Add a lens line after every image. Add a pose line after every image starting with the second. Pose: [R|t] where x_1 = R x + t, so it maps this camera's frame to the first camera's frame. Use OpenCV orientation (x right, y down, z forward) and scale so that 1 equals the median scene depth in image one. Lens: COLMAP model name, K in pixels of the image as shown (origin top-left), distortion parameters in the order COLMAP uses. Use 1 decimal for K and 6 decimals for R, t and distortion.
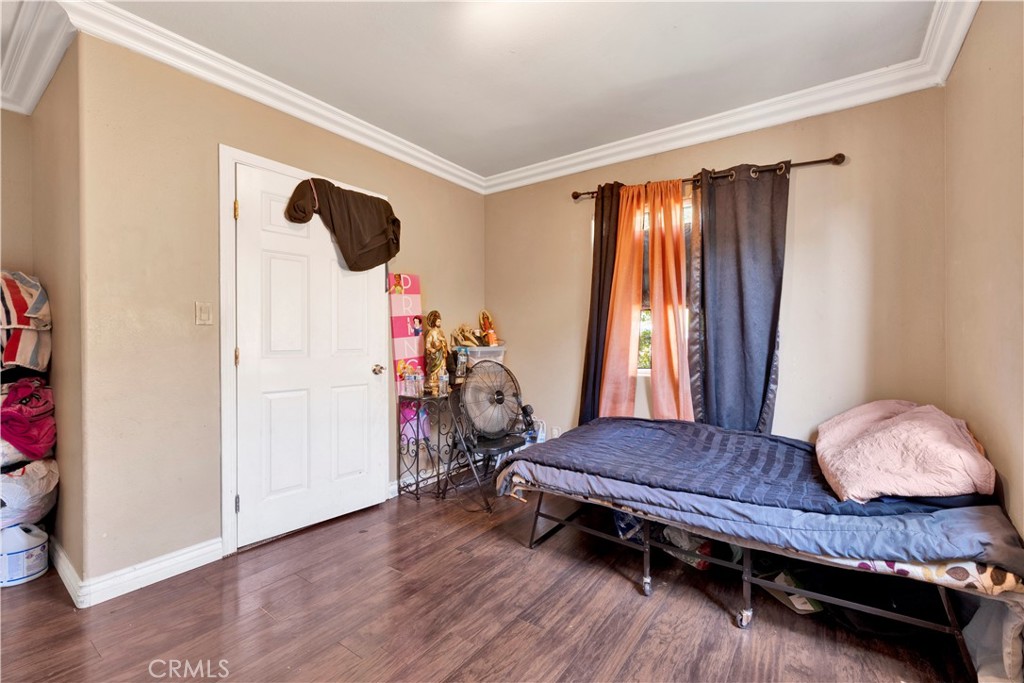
lens RADIAL K [[395.1, 0, 518.2], [0, 395.1, 338.1], [0, 0, 1]] dist [-0.000110, -0.001315]
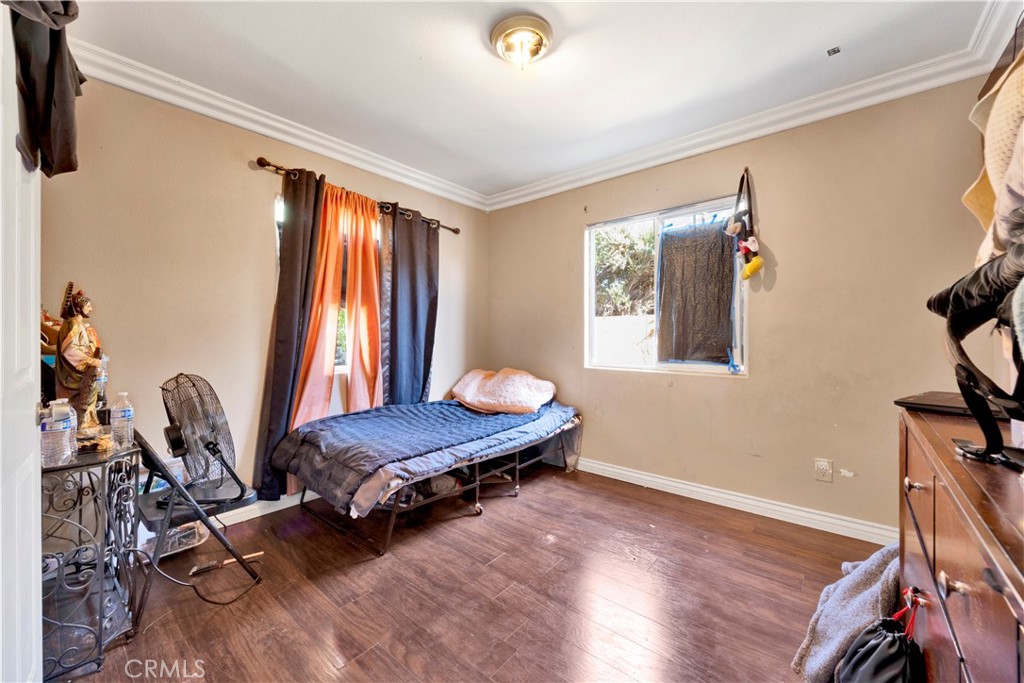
lens RADIAL K [[395.1, 0, 519.9], [0, 395.1, 337.5], [0, 0, 1]] dist [-0.000110, -0.001315]
pose [[0.120635, -0.004205, 0.992688, -0.811156], [0.001229, 0.999991, 0.004087, -0.002586], [-0.992696, 0.000727, 0.120639, 0.504524]]
